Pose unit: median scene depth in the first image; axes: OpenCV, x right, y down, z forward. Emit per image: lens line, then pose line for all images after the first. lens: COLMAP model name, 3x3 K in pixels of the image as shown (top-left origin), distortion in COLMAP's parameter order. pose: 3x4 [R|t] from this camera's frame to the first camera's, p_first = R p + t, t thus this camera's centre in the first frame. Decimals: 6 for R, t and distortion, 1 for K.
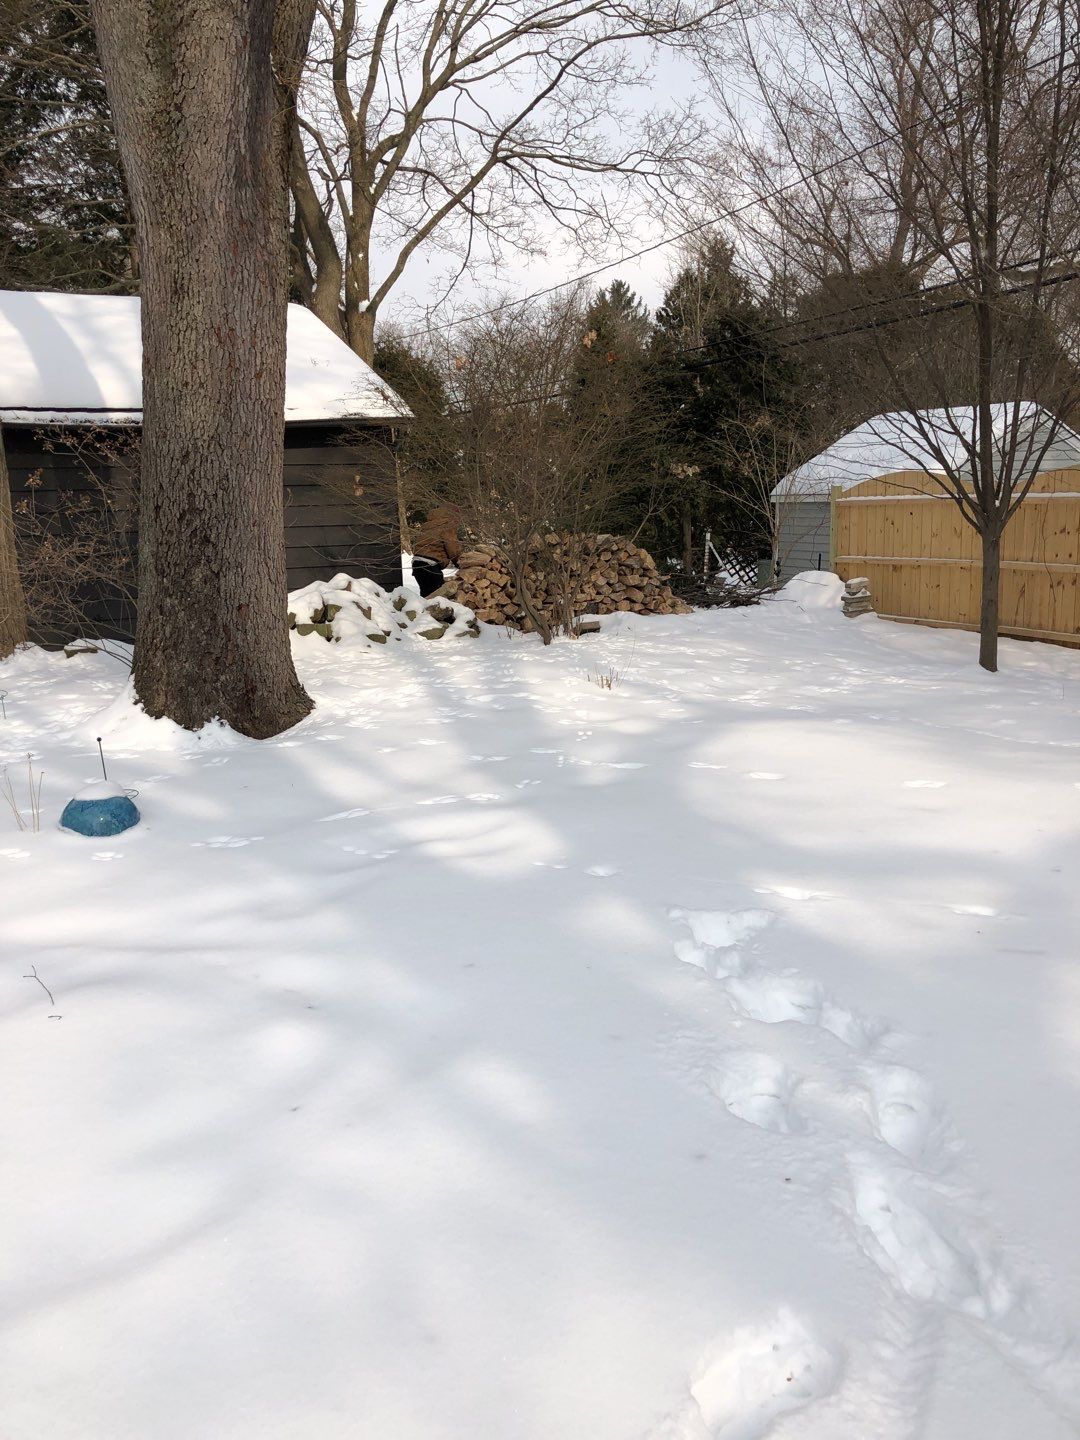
lens RADIAL K [[1170.2, 0, 525.6], [0, 1170.2, 703.0], [0, 0, 1]] dist [0.011746, -0.000195]
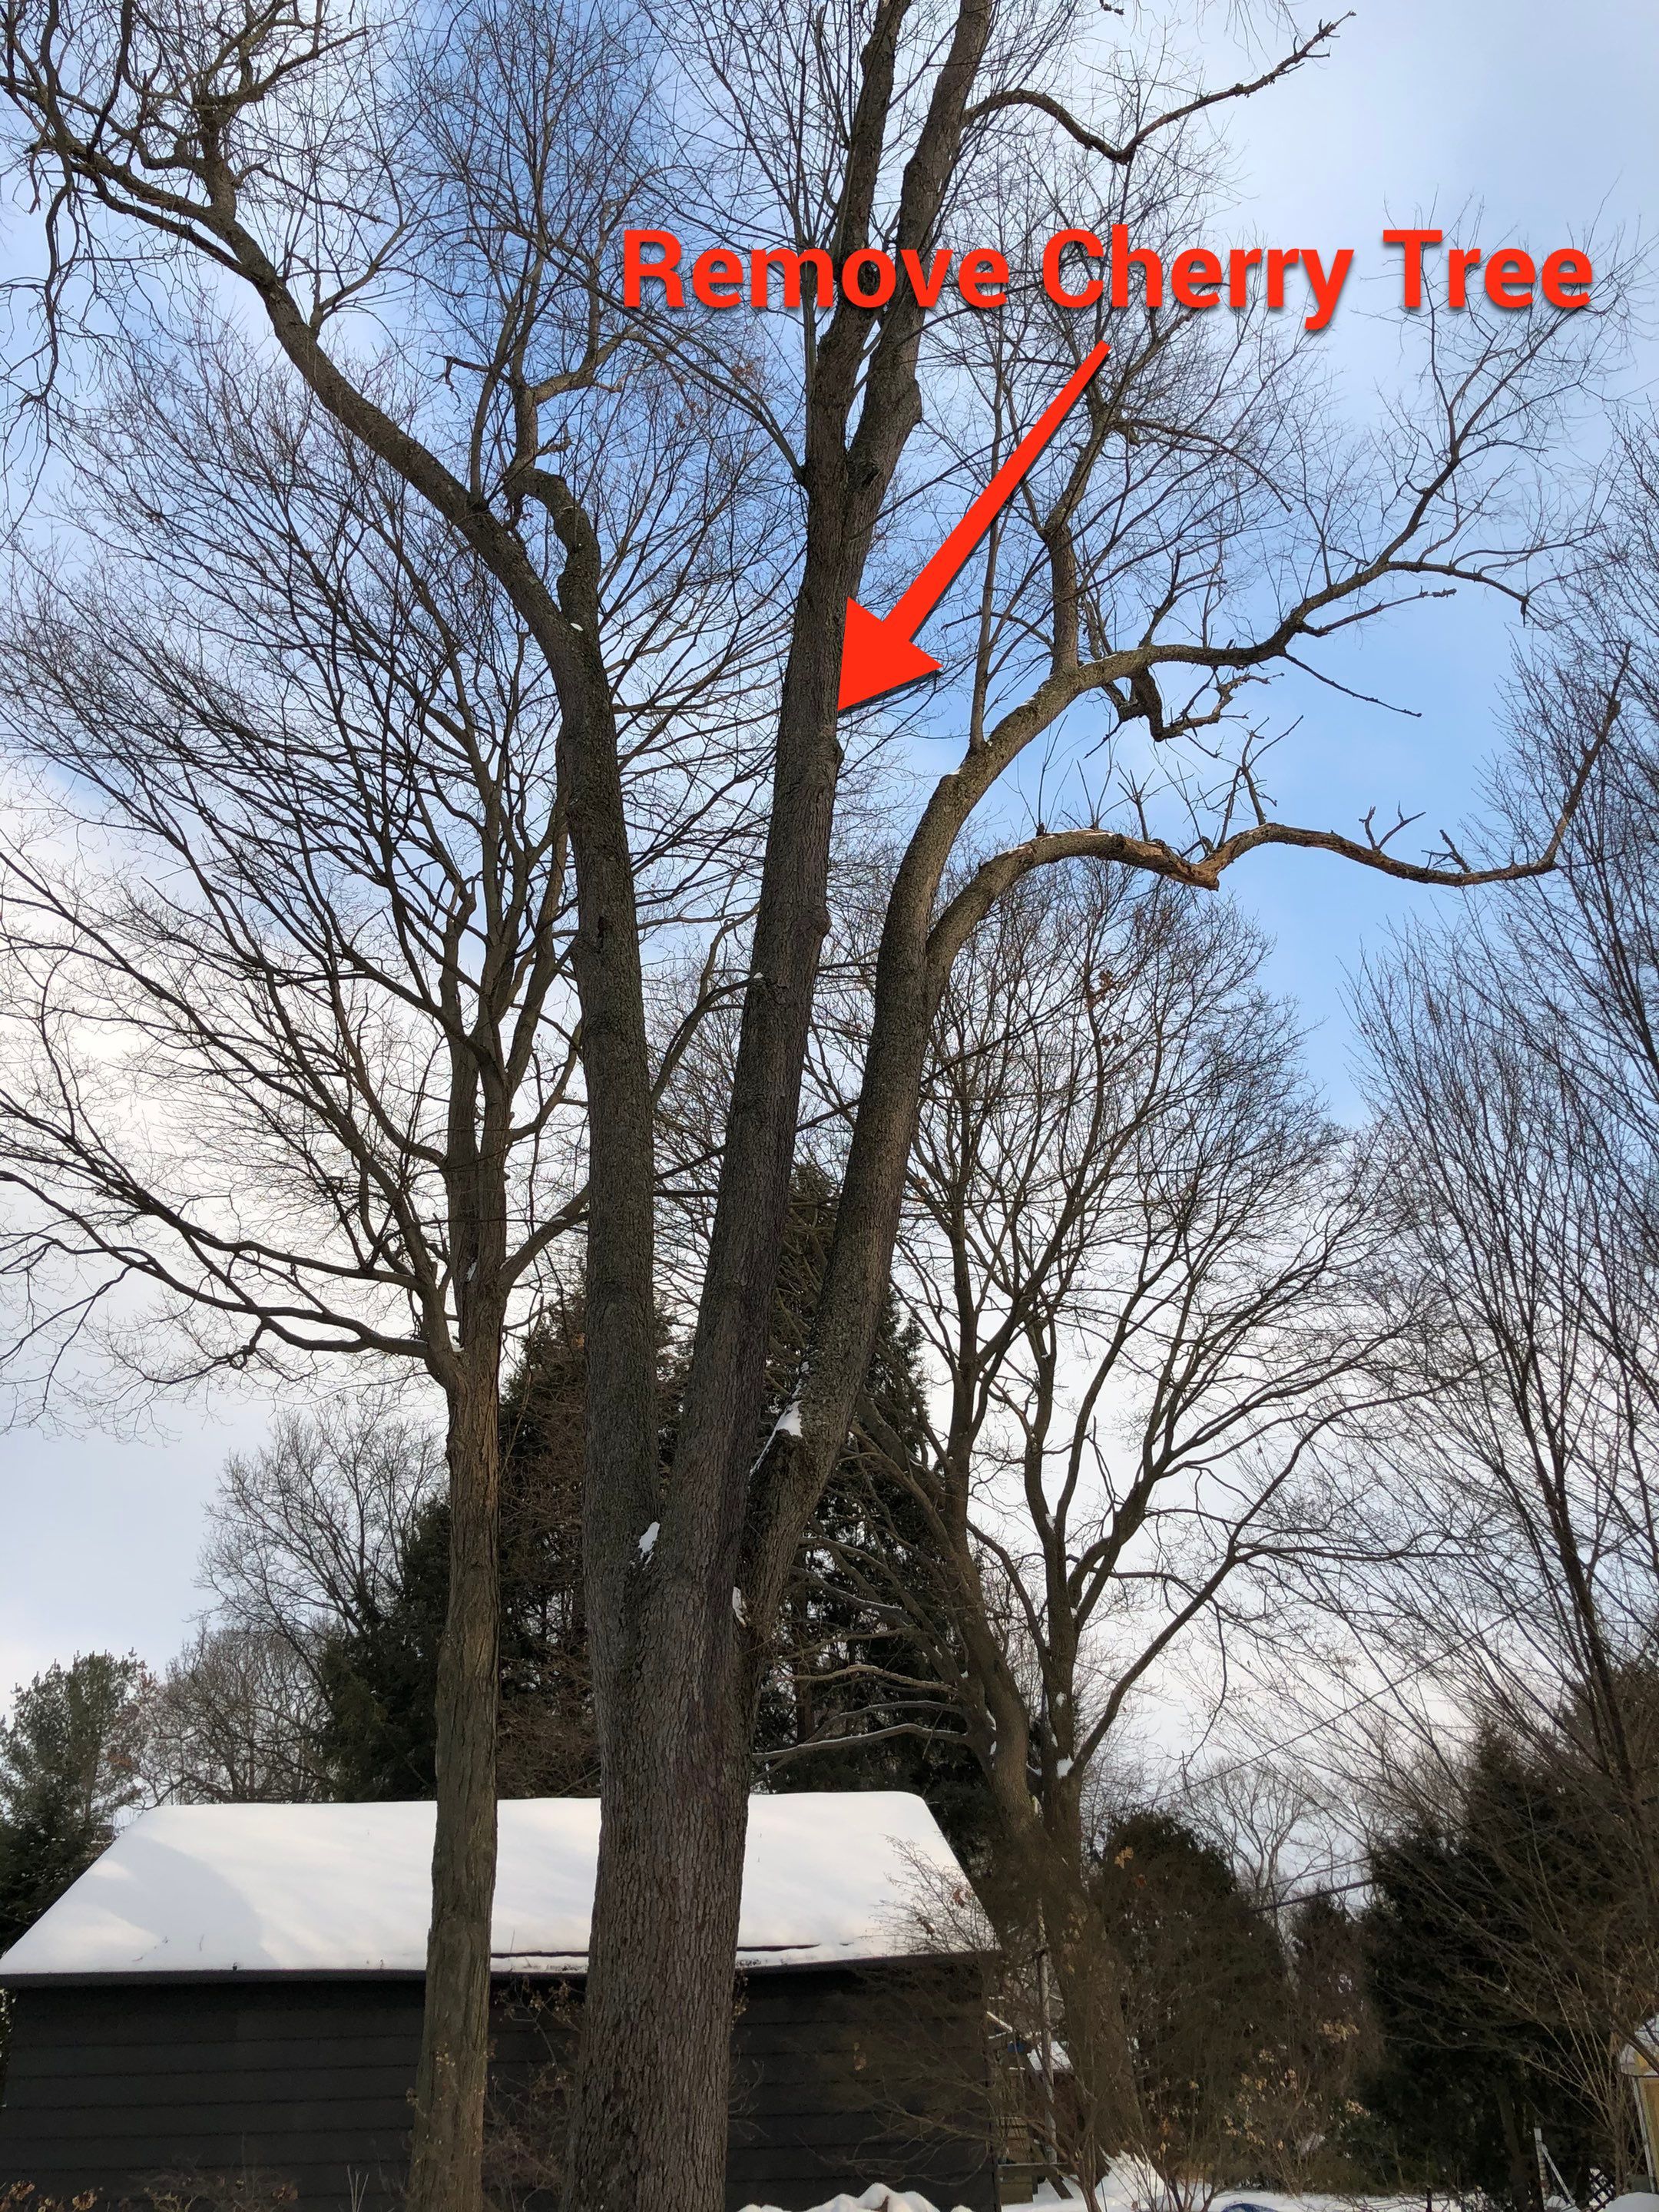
lens RADIAL K [[1797.5, 0, 807.5], [0, 1797.5, 1079.9], [0, 0, 1]] dist [0.011746, -0.000195]
pose [[0.938404, -0.162573, -0.304905, 0.120962], [-0.060947, 0.790695, -0.609169, 0.017167], [0.340122, 0.590229, 0.732084, -0.128642]]
